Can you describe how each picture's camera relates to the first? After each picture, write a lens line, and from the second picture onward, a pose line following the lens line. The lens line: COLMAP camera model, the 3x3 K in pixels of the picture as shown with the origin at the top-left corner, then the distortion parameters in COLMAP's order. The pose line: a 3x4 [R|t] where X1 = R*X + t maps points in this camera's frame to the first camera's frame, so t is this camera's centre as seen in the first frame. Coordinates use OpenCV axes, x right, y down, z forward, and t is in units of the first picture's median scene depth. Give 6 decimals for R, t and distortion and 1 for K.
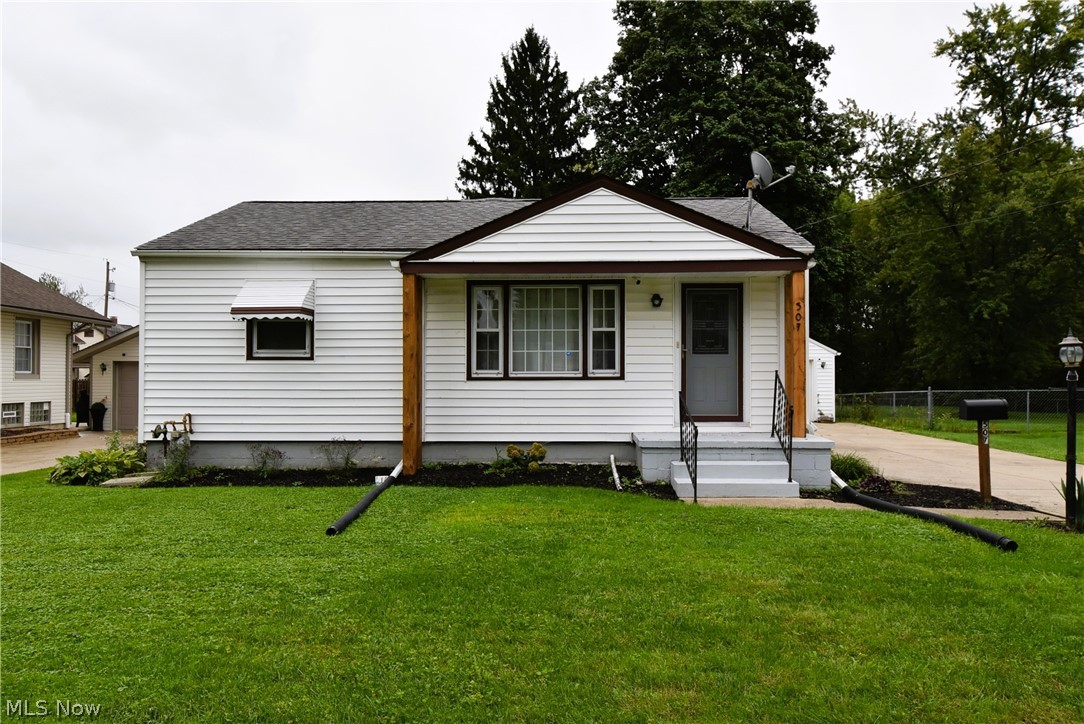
lens RADIAL K [[783.0, 0, 542.0], [0, 783.0, 362.0], [0, 0, 1]] dist [-0.009011, -0.006170]
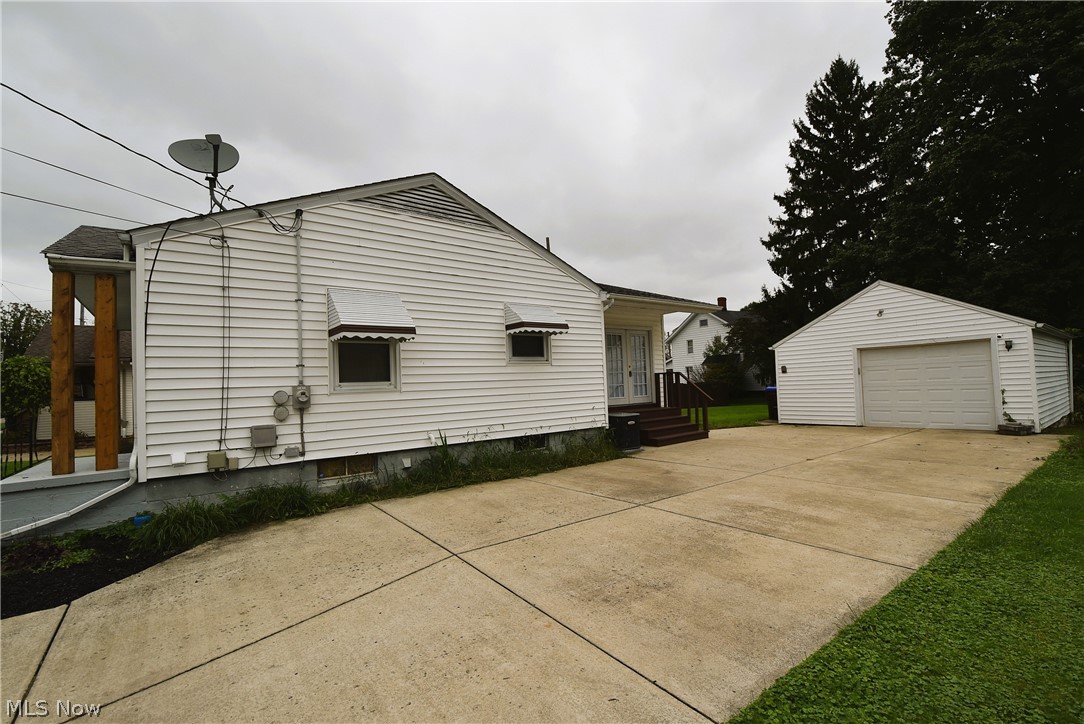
lens RADIAL K [[484.9, 0, 535.7], [0, 484.9, 367.4], [0, 0, 1]] dist [-0.000933, -0.012452]
pose [[0.612427, -0.057567, -0.788429, 0.943532], [0.050588, 0.998155, -0.033585, 0.034388], [0.788907, -0.019317, 0.614209, 0.965336]]
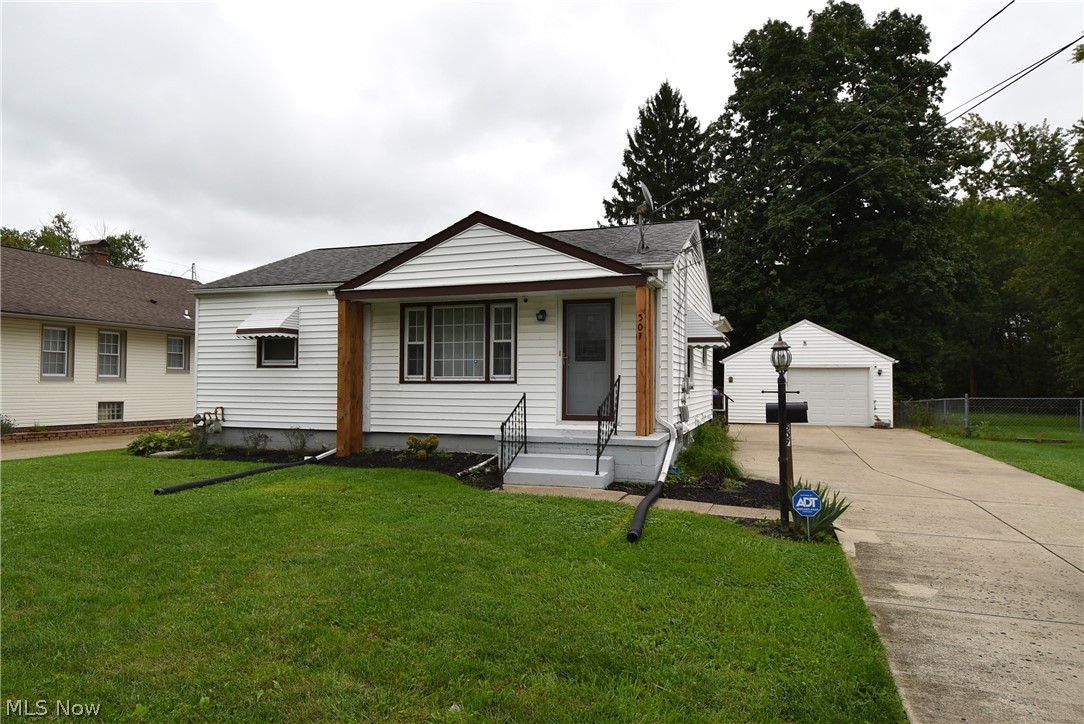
lens RADIAL K [[663.3, 0, 542.0], [0, 663.3, 362.0], [0, 0, 1]] dist [0.008151, -0.039474]
pose [[0.952303, -0.006096, -0.305092, 0.439819], [0.001524, 0.999883, -0.015221, 0.005615], [0.305149, 0.014030, 0.952201, 0.059121]]
